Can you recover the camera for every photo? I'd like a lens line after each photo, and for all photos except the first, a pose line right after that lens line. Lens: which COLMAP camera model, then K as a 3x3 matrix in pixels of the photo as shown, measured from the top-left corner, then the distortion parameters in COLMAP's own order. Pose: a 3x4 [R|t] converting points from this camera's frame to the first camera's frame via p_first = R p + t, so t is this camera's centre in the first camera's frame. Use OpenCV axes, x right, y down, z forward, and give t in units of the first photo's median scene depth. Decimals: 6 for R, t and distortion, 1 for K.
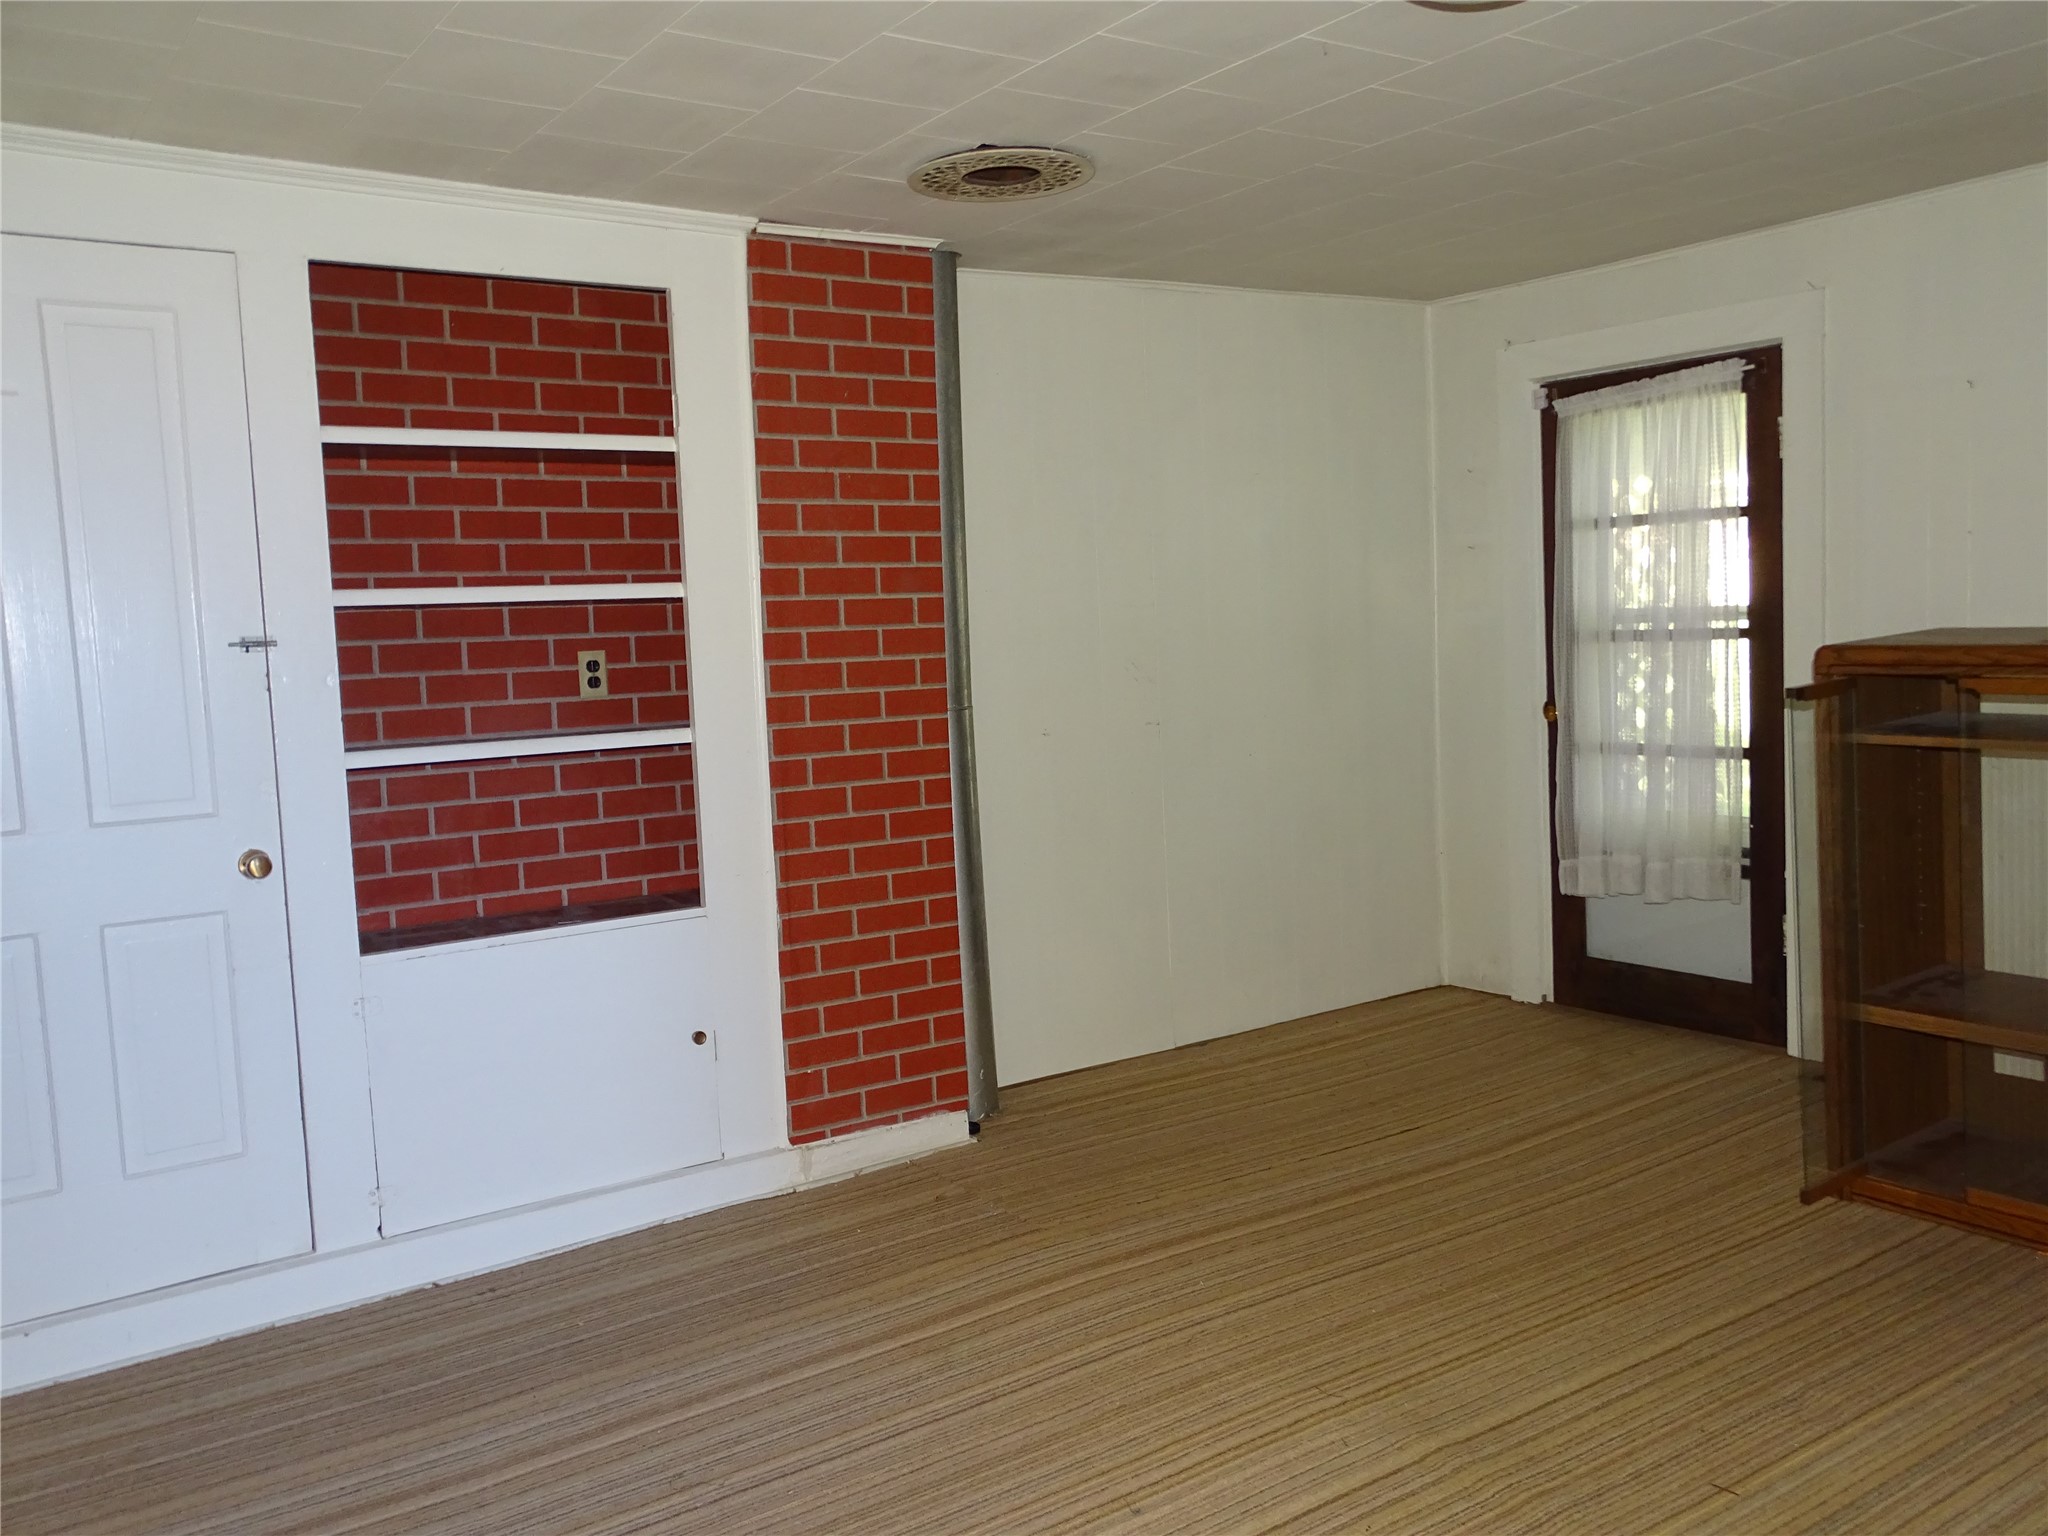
lens RADIAL K [[1839.7, 0, 982.3], [0, 1839.7, 765.7], [0, 0, 1]] dist [0.021451, -0.005687]
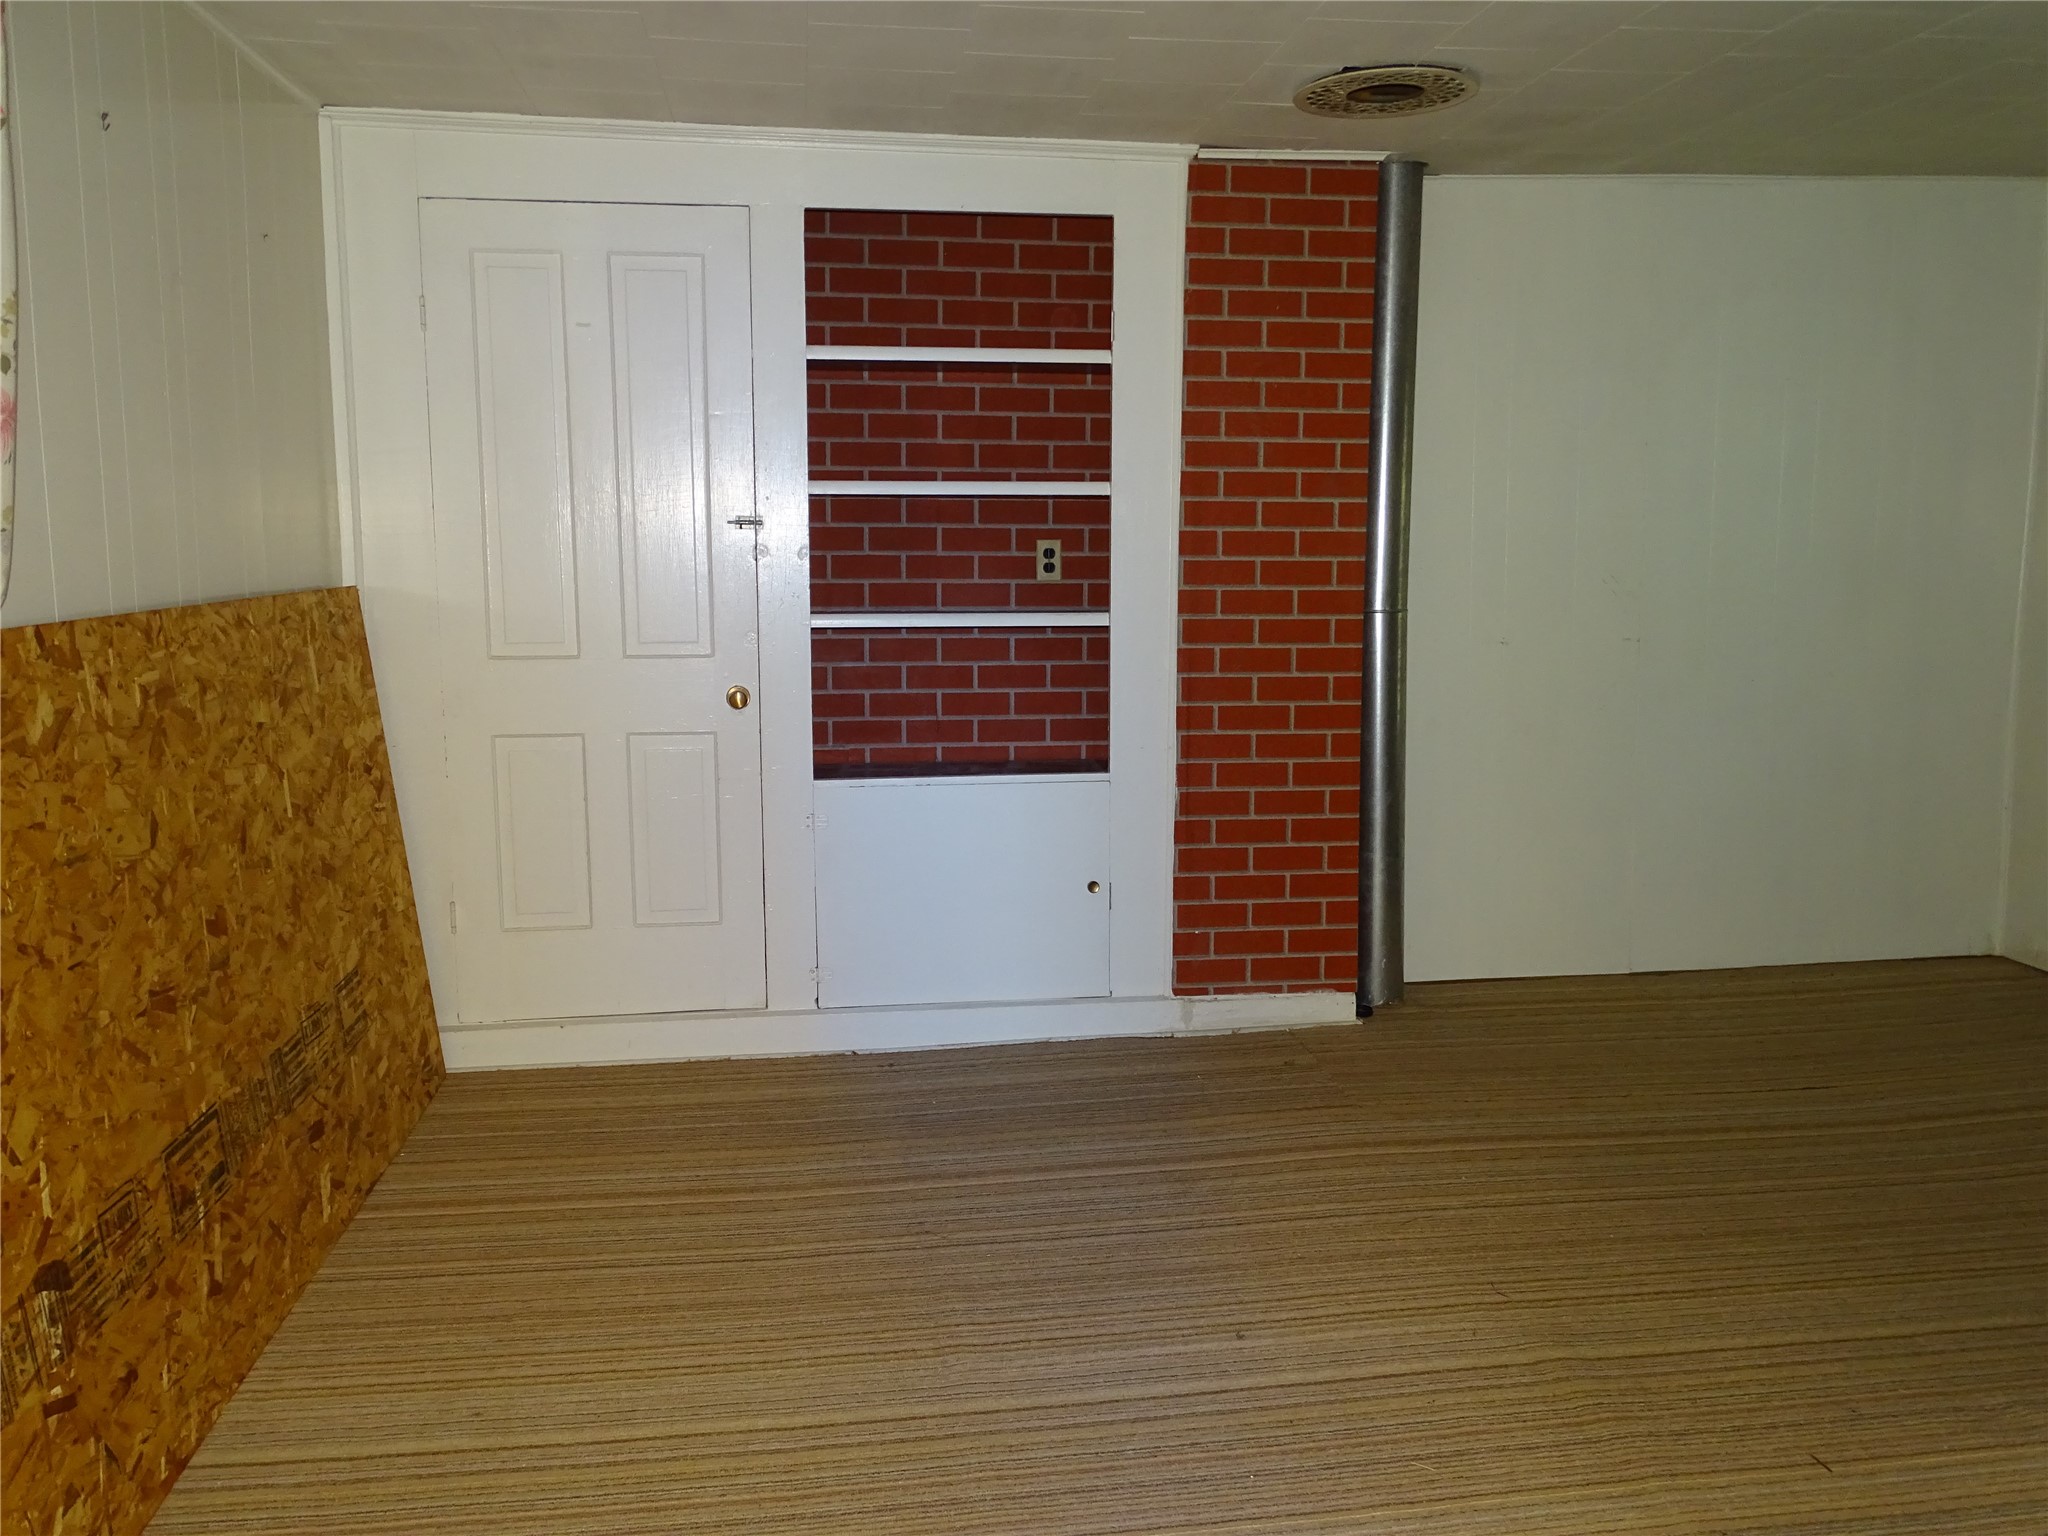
lens RADIAL K [[1839.7, 0, 982.3], [0, 1839.7, 765.7], [0, 0, 1]] dist [0.021451, -0.005687]
pose [[0.880666, 0.099631, -0.463144, 0.296752], [-0.072604, 0.994471, 0.075873, -0.007065], [0.468142, -0.033193, 0.883030, -0.027822]]
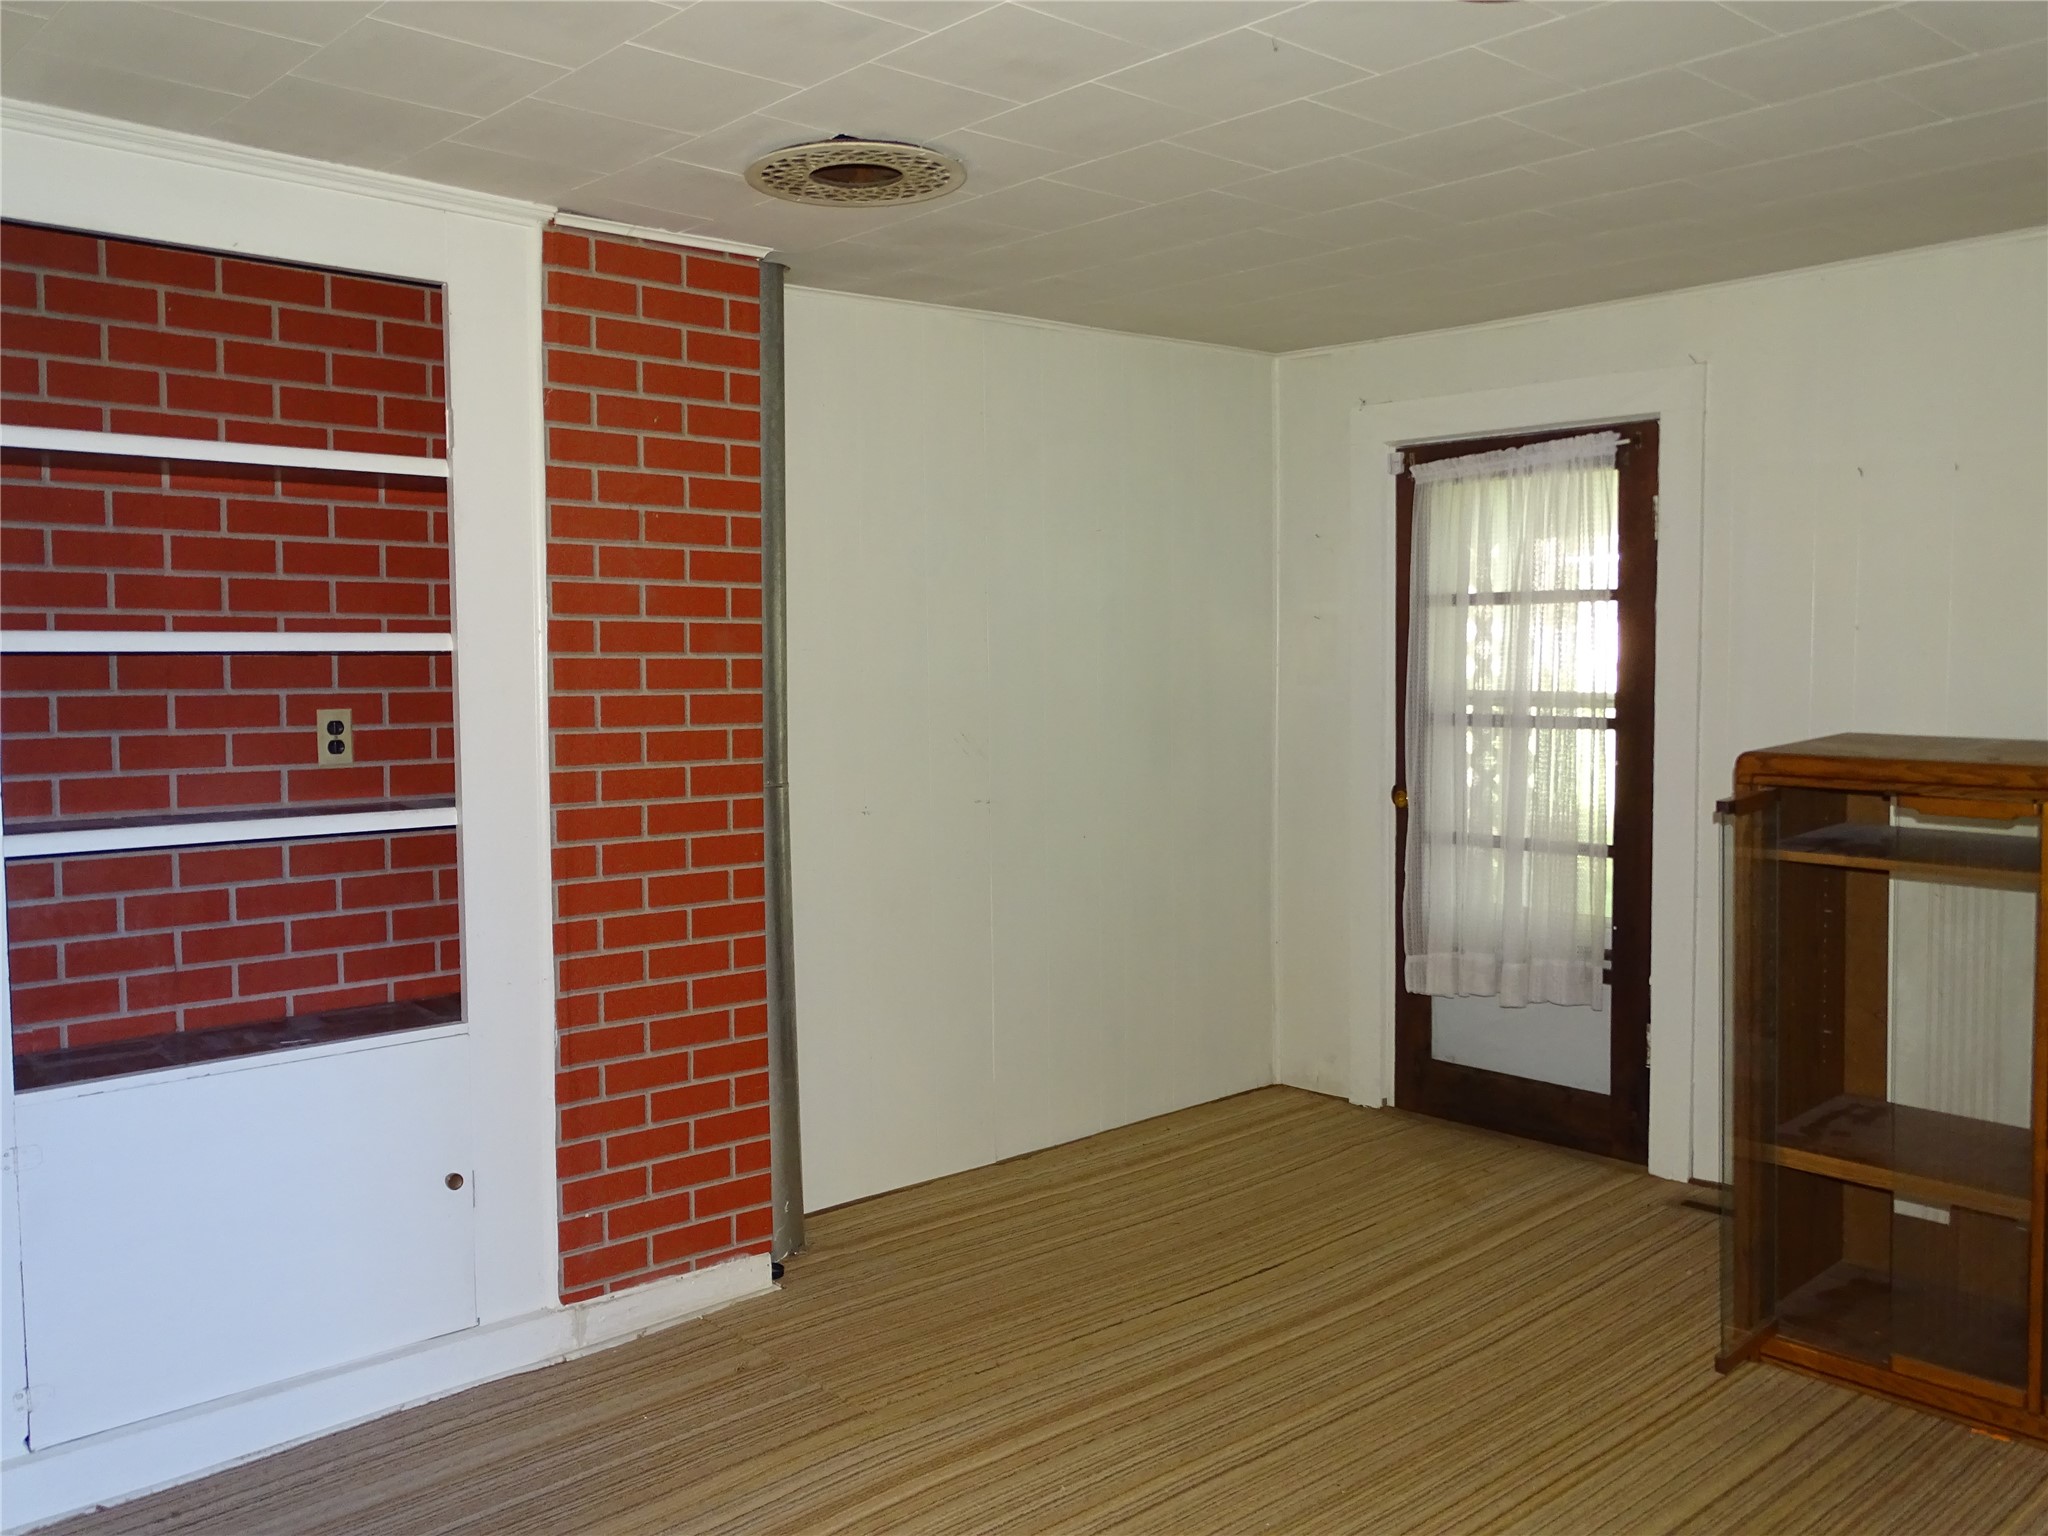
lens RADIAL K [[1815.0, 0, 996.2], [0, 1815.0, 748.1], [0, 0, 1]] dist [0.037734, -0.014729]
pose [[0.989147, 0.026971, 0.144434, -0.035527], [-0.023286, 0.999360, -0.027141, -0.029963], [-0.145074, 0.023483, 0.989142, 0.144226]]
